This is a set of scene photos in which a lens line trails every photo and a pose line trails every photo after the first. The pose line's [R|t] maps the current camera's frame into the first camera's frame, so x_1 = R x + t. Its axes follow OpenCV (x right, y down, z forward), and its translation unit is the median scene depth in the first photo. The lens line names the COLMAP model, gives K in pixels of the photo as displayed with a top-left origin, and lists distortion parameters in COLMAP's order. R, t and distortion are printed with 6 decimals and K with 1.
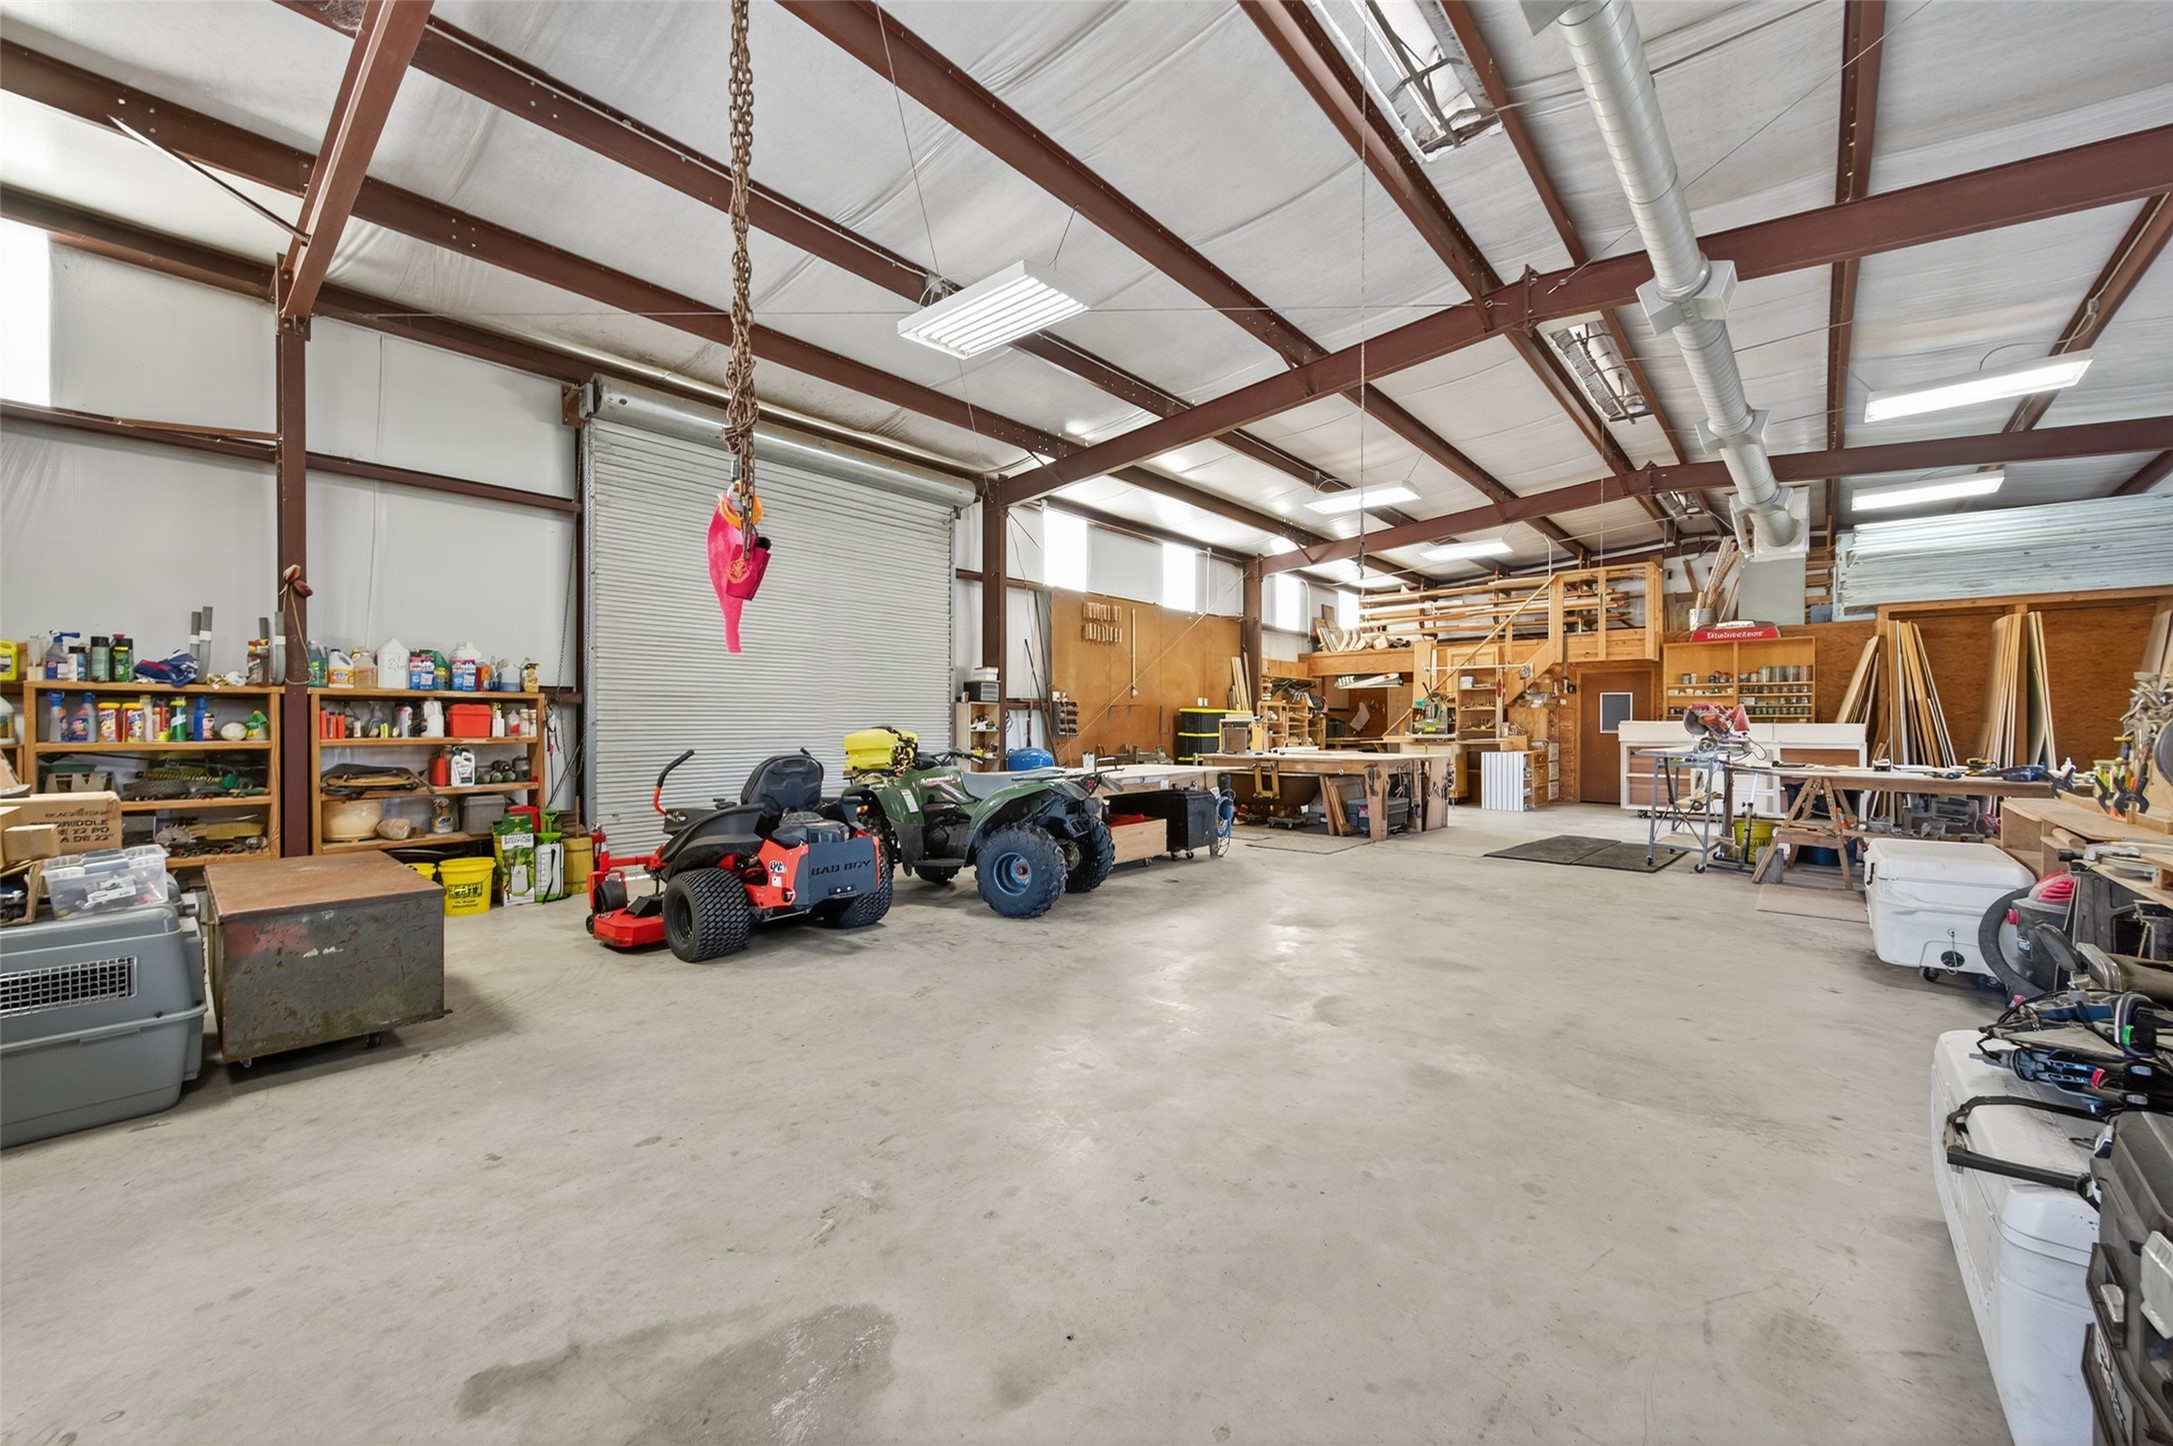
lens RADIAL K [[842.4, 0, 1088.8], [0, 842.4, 728.1], [0, 0, 1]] dist [0.003954, -0.000390]
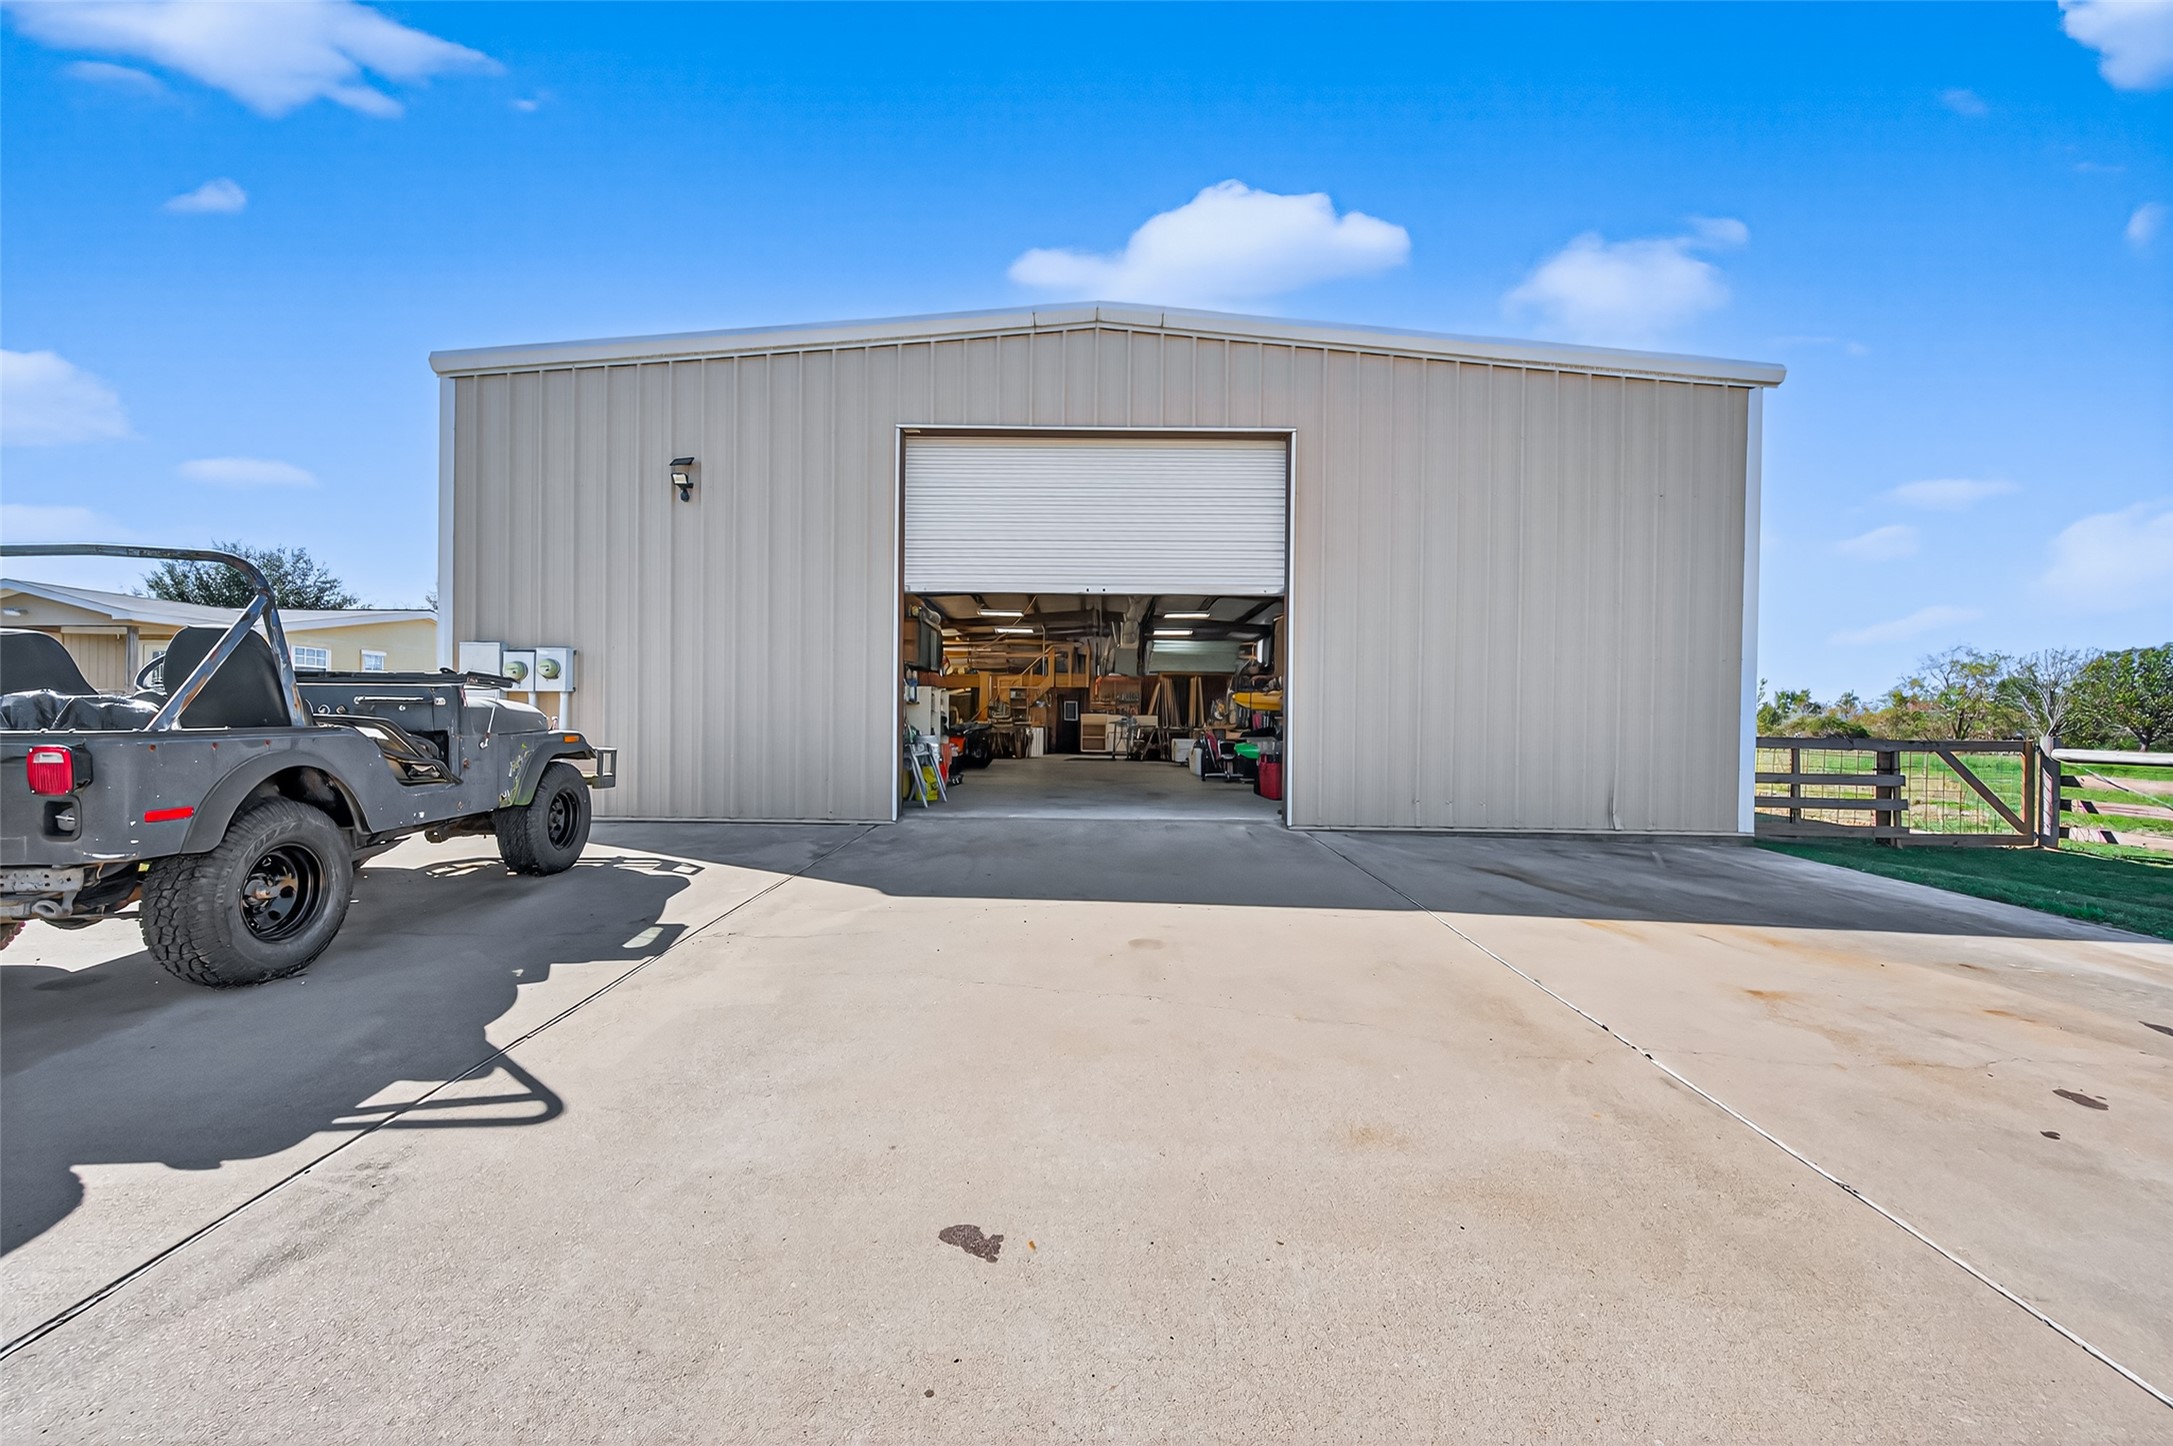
lens RADIAL K [[842.4, 0, 1088.8], [0, 842.4, 728.1], [0, 0, 1]] dist [0.003954, -0.000390]
pose [[0.758718, 0.008224, 0.651367, -0.835956], [-0.006905, 0.999966, -0.004582, 0.040041], [-0.651383, -0.001022, 0.758749, -0.750241]]
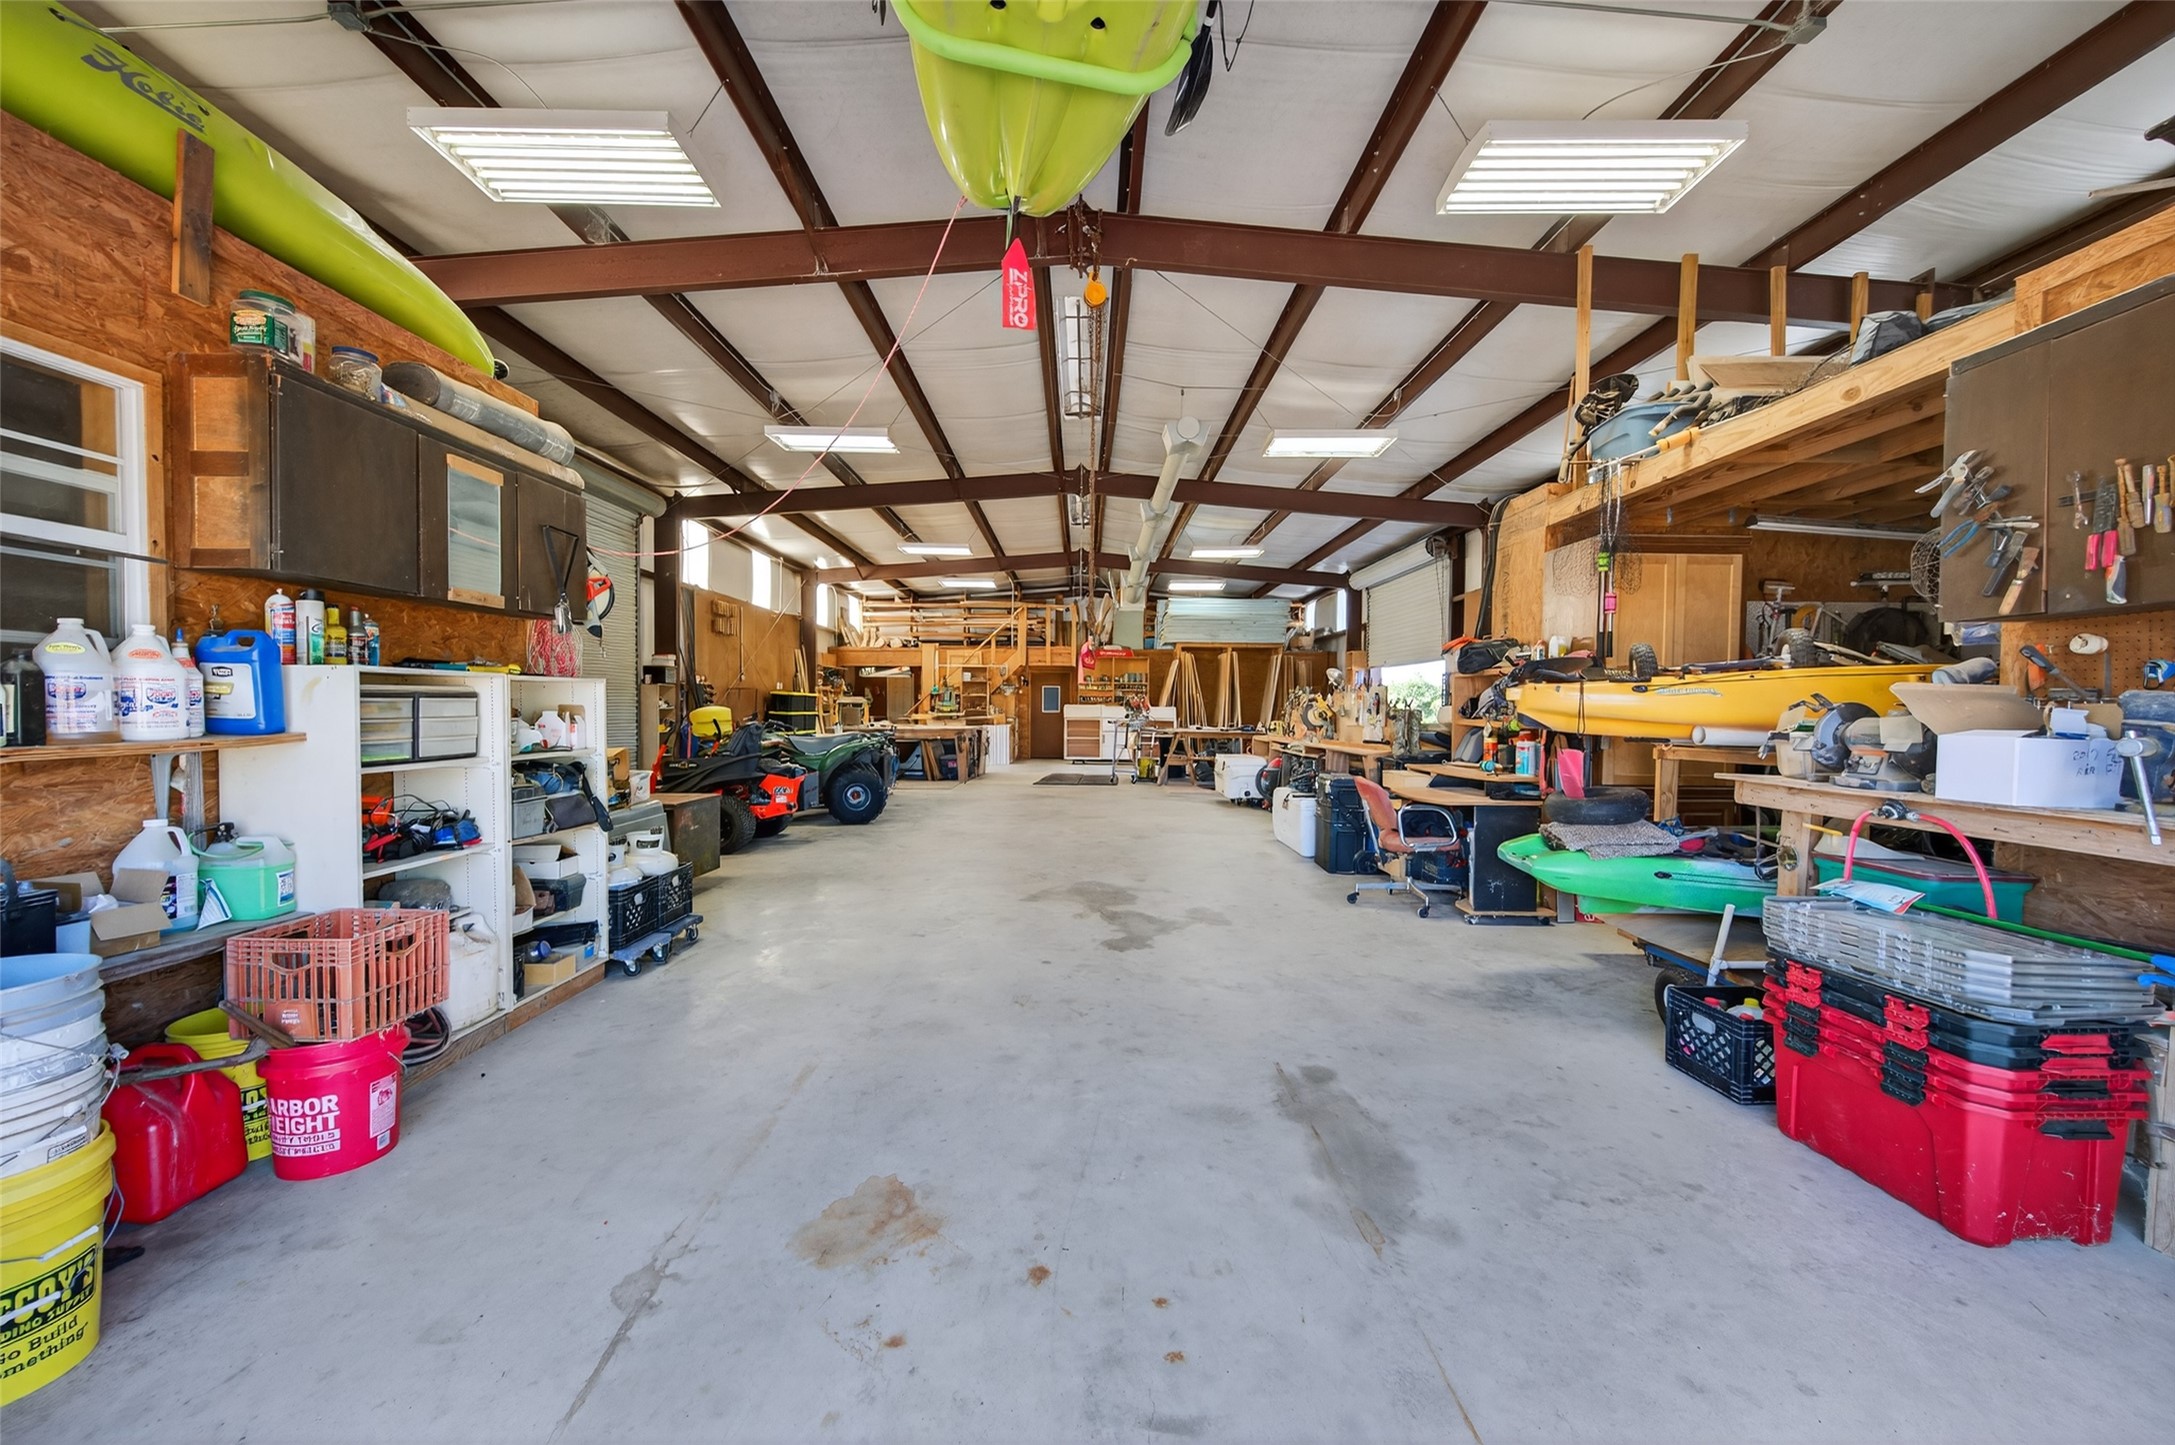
lens RADIAL K [[843.2, 0, 1089.8], [0, 843.2, 727.6], [0, 0, 1]] dist [0.003954, -0.000390]
pose [[0.750371, -0.010639, 0.660932, -0.379746], [-0.003231, 0.999799, 0.019762, 0.003630], [-0.661009, -0.016964, 0.750186, -0.227928]]
